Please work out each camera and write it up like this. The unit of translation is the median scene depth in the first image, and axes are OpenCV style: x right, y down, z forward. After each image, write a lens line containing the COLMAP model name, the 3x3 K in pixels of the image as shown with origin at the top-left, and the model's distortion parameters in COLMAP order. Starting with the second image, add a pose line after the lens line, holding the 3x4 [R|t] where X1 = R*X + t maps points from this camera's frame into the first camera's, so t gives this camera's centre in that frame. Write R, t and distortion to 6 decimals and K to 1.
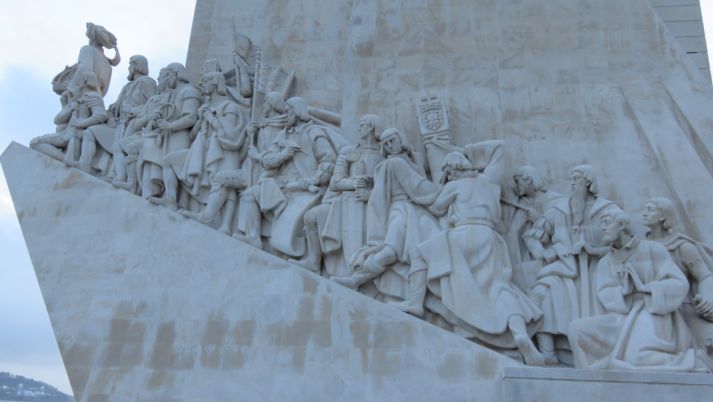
lens RADIAL K [[695.3, 0, 356.5], [0, 695.3, 201.0], [0, 0, 1]] dist [-0.034647, -0.010355]
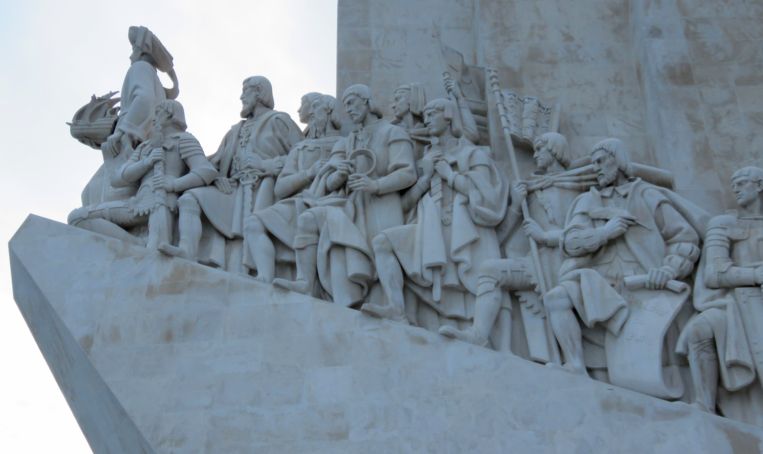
lens RADIAL K [[1000.1, 0, 381.5], [0, 1000.1, 227.0], [0, 0, 1]] dist [-0.037438, -0.035100]
pose [[0.982530, 0.016340, 0.185383, -0.426864], [0.010194, 0.989917, -0.141282, 0.046443], [-0.185823, 0.140703, 0.972457, 0.187876]]
